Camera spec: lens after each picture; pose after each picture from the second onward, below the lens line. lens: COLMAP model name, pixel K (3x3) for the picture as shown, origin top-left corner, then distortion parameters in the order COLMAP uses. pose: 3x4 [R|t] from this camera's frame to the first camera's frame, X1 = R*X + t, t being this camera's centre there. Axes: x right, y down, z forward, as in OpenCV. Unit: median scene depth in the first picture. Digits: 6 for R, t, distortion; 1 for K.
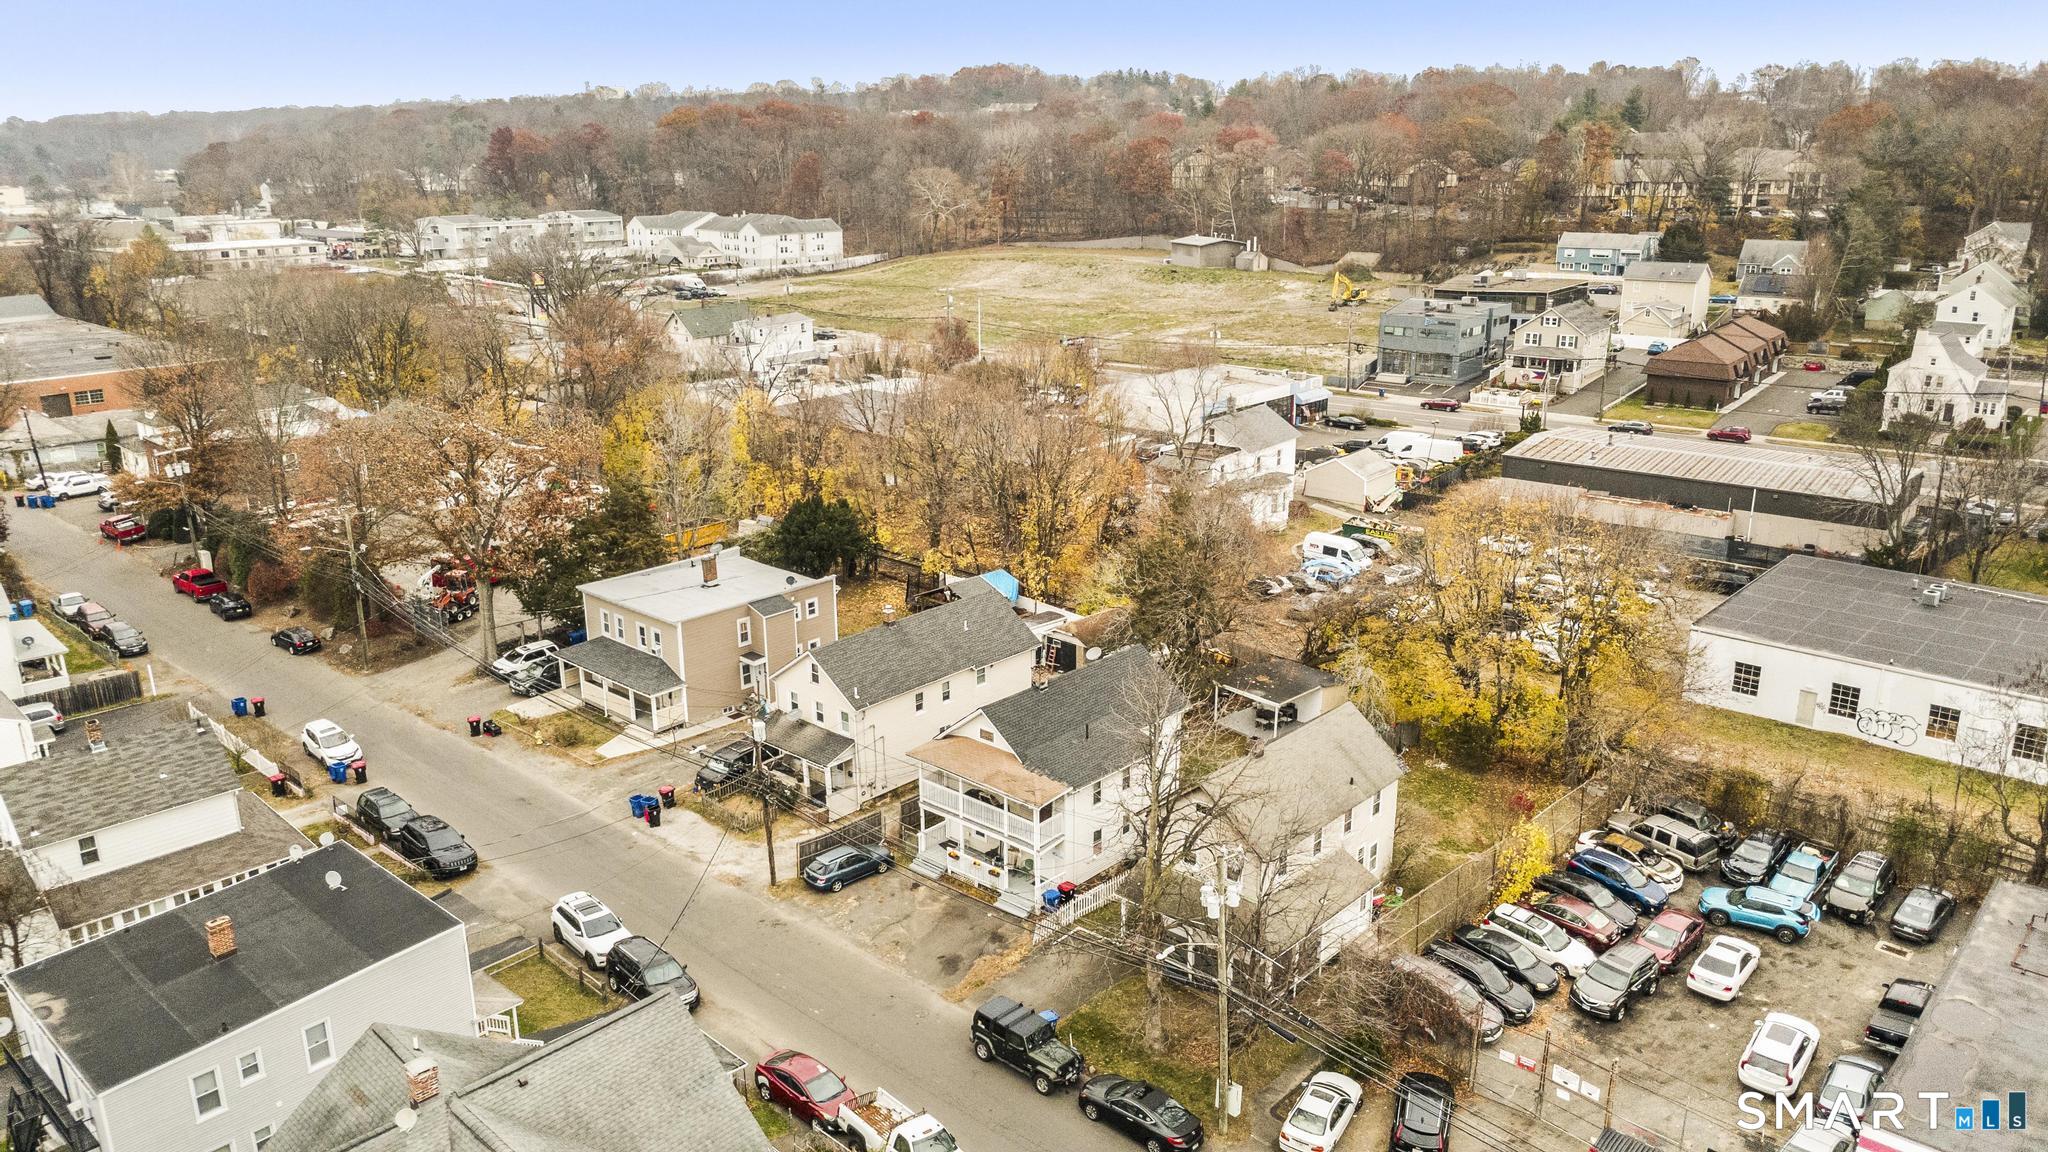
lens RADIAL K [[1446.0, 0, 1025.9], [0, 1446.0, 585.5], [0, 0, 1]] dist [0.014237, -0.014604]
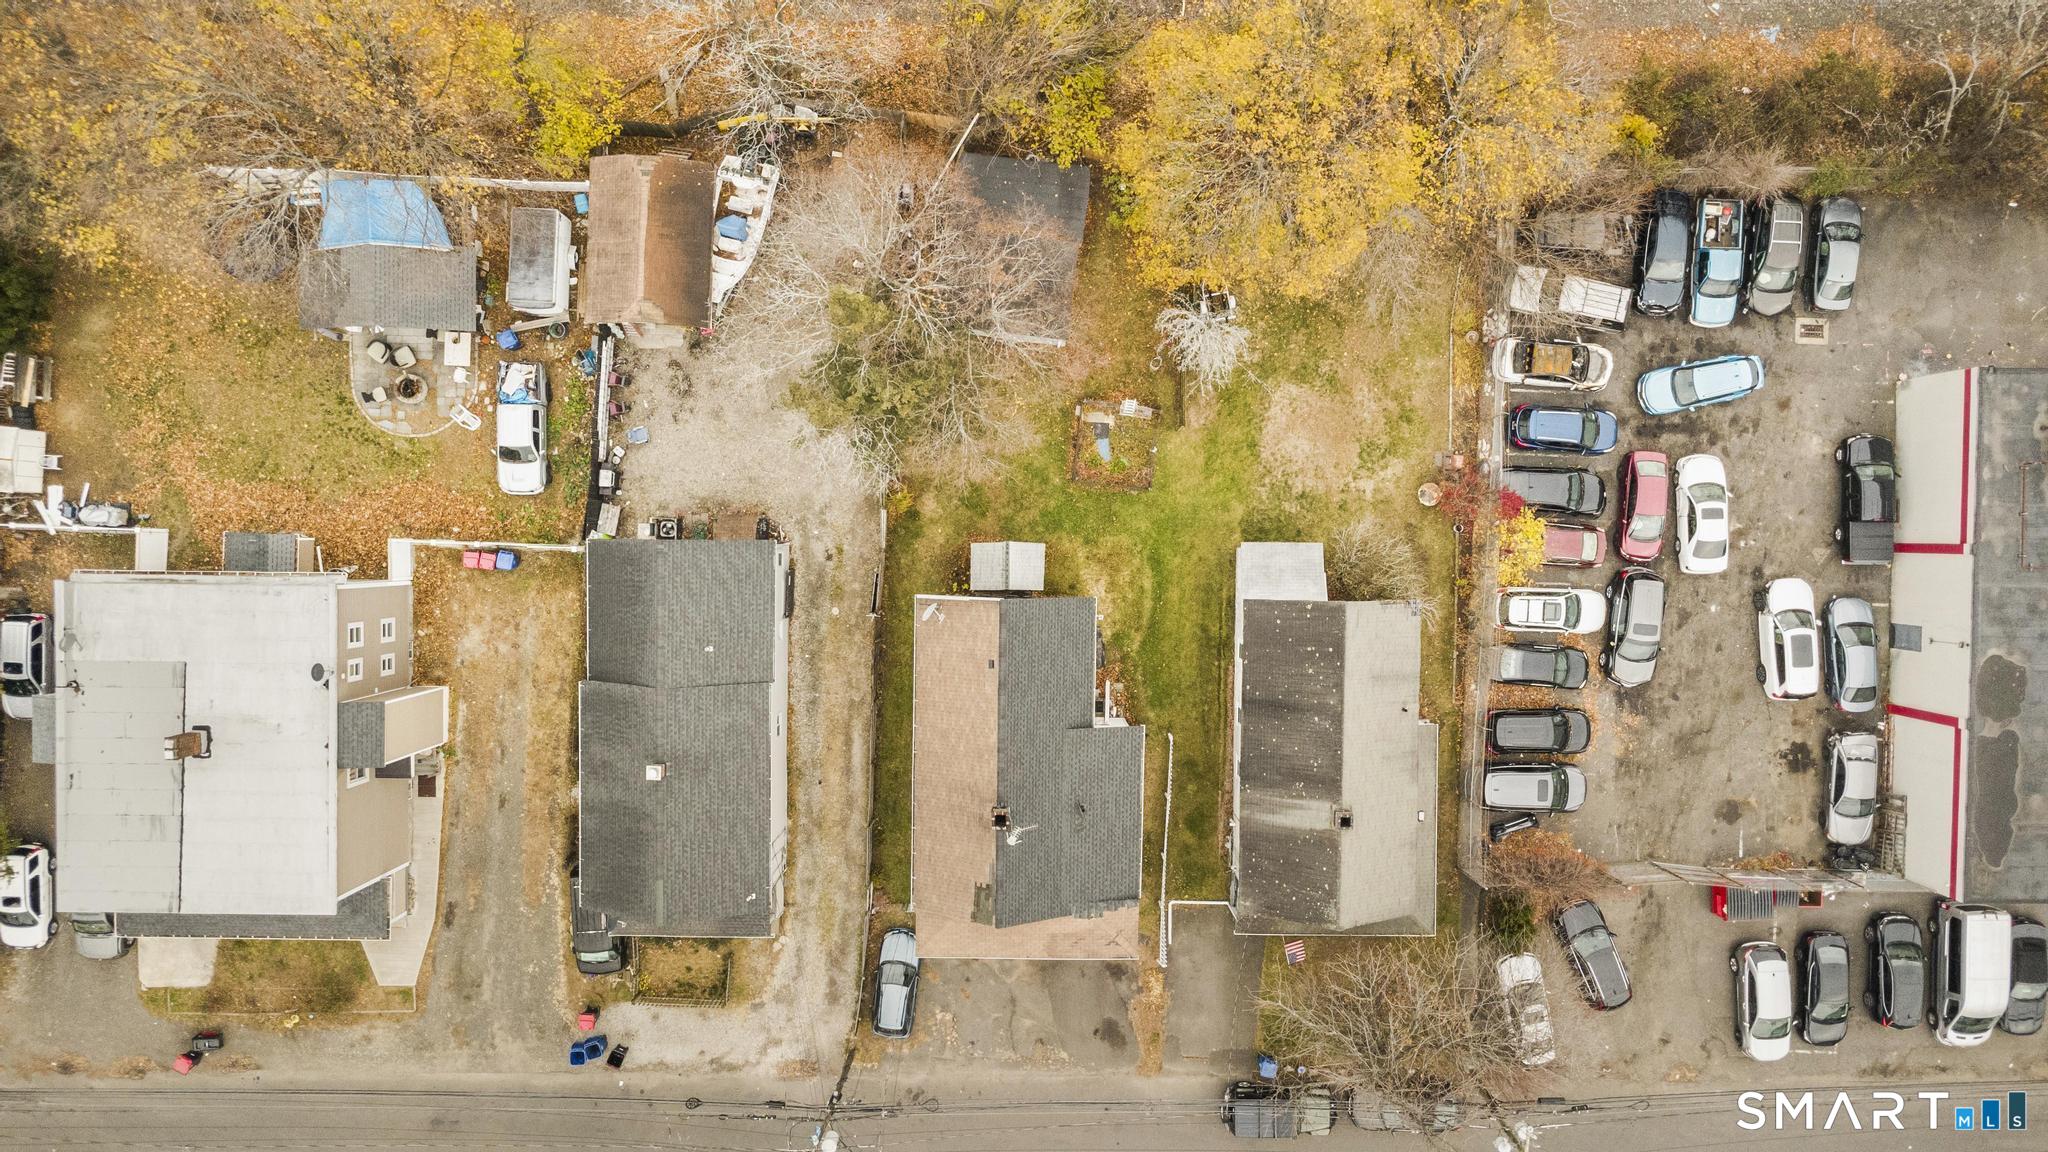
lens RADIAL K [[1446.0, 0, 1030.0], [0, 1446.0, 577.8], [0, 0, 1]] dist [0.014237, -0.014604]
pose [[0.746079, -0.665755, -0.011654, 0.089776], [0.192533, 0.198942, 0.960913, -0.545190], [-0.637414, -0.719161, 0.276607, 0.706427]]
